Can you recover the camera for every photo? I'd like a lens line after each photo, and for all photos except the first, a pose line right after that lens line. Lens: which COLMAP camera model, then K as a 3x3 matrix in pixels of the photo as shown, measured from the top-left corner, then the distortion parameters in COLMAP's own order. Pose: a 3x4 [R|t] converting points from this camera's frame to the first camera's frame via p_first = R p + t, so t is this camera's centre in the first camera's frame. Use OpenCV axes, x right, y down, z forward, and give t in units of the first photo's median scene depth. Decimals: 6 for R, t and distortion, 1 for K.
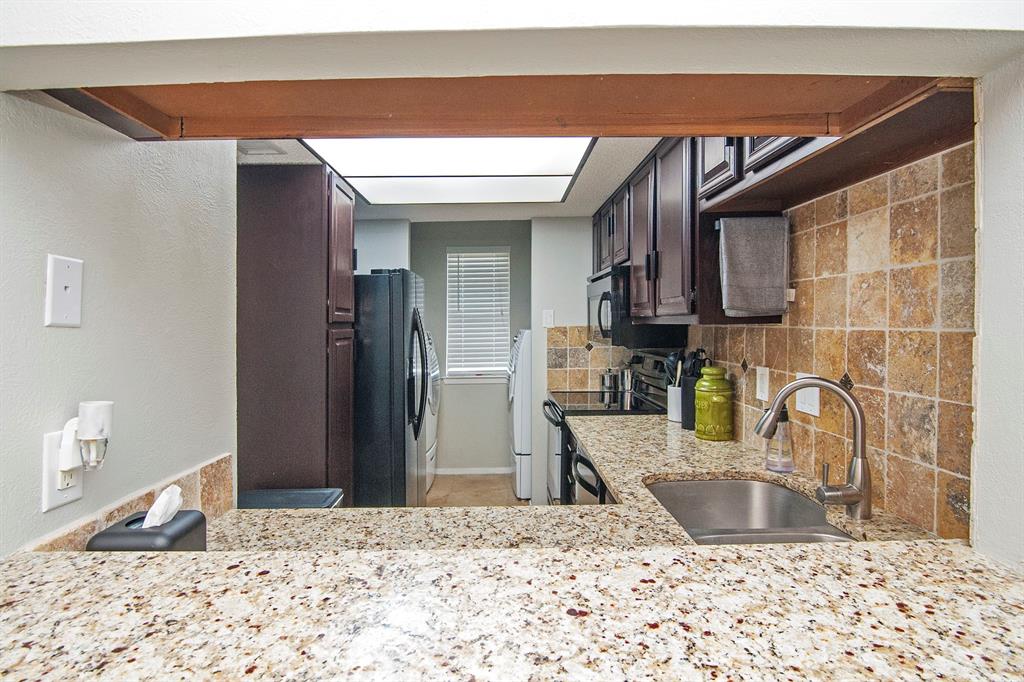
lens RADIAL K [[512.5, 0, 500.8], [0, 512.5, 330.7], [0, 0, 1]] dist [-0.018768, -0.000362]
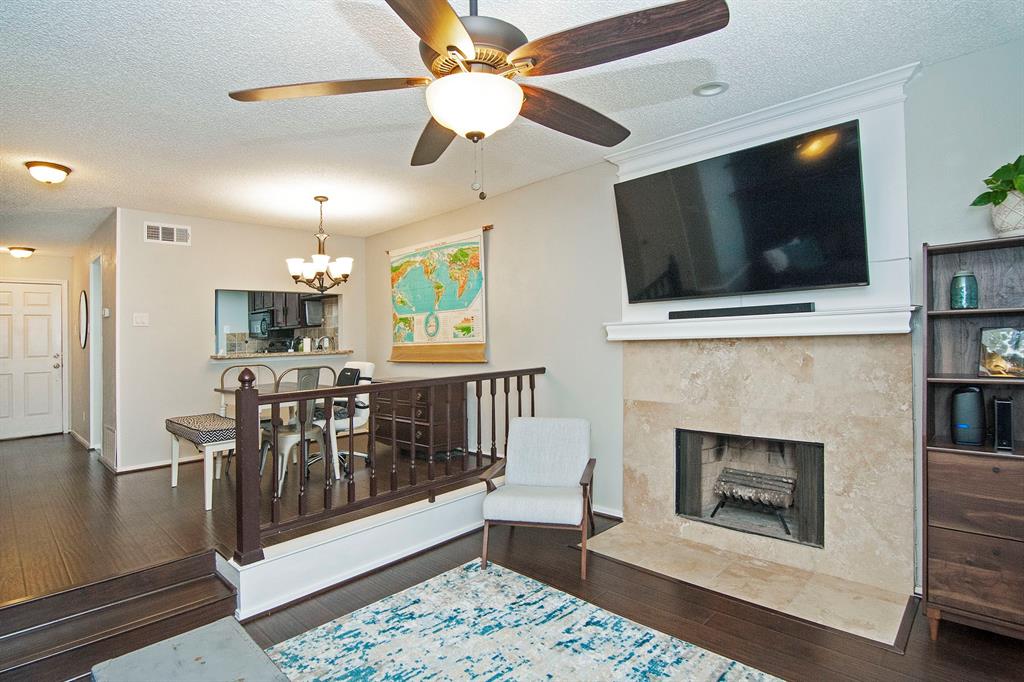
lens RADIAL K [[513.9, 0, 513.9], [0, 513.9, 320.9], [0, 0, 1]] dist [-0.015169, -0.000591]
pose [[0.688428, 0.012246, 0.725201, -1.402098], [0.036805, 0.997980, -0.051791, 0.213825], [-0.724370, 0.062345, 0.686587, -3.024683]]
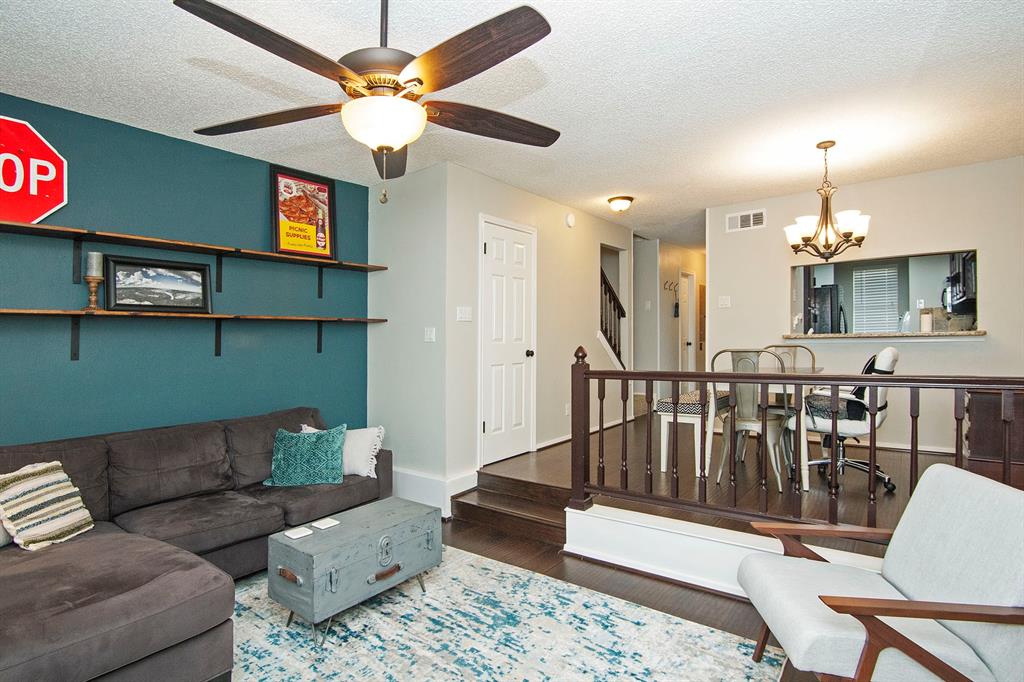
lens RADIAL K [[528.8, 0, 513.6], [0, 528.8, 350.6], [0, 0, 1]] dist [-0.022435, 0.000137]
pose [[0.796570, 0.007842, -0.604495, 0.139983], [0.003006, 0.999852, 0.016932, 0.227683], [0.604538, -0.015304, 0.796429, -2.985010]]
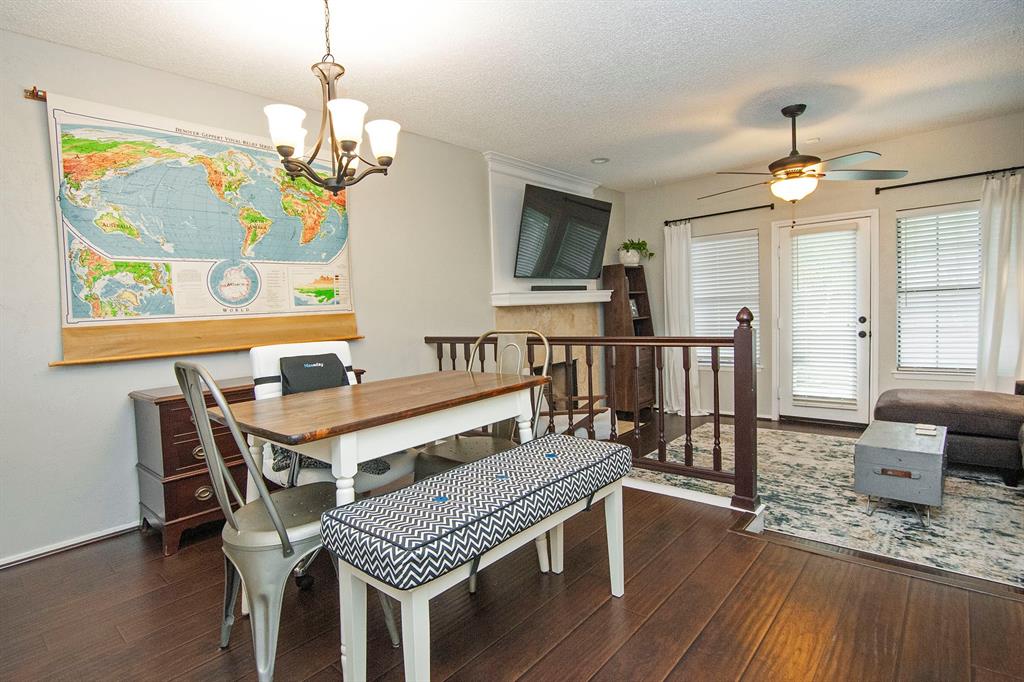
lens RADIAL K [[499.9, 0, 505.8], [0, 499.9, 336.8], [0, 0, 1]] dist [-0.020236, -0.000657]
pose [[-0.740683, 0.007707, 0.671811, -1.283731], [0.066688, 0.995839, 0.062100, 0.195819], [-0.668537, 0.090798, -0.738115, 0.180373]]
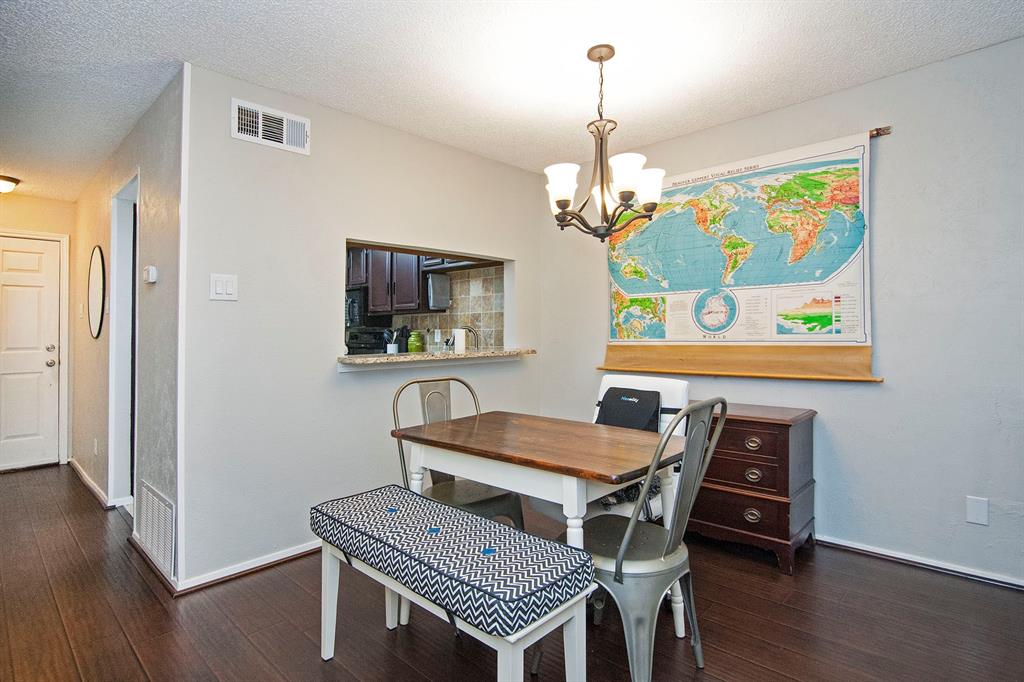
lens RADIAL K [[509.4, 0, 511.1], [0, 509.4, 318.1], [0, 0, 1]] dist [-0.015424, -0.000346]
pose [[0.676910, 0.022661, 0.735717, -1.286312], [0.016399, 0.998814, -0.045852, 0.153314], [-0.735883, 0.043103, 0.675735, -1.168615]]
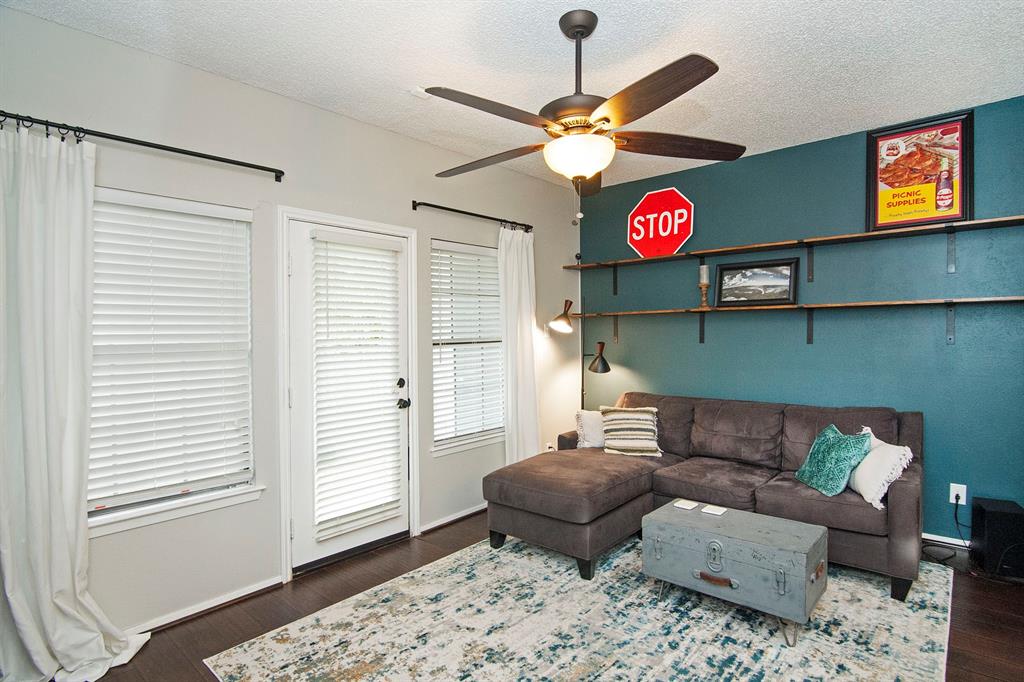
lens RADIAL K [[525.1, 0, 525.2], [0, 525.1, 342.7], [0, 0, 1]] dist [-0.016159, 0.000446]
pose [[-0.654168, 0.034916, -0.755543, 0.336326], [0.012680, 0.999300, 0.035202, 0.185720], [0.756243, 0.013447, -0.654152, -1.523654]]
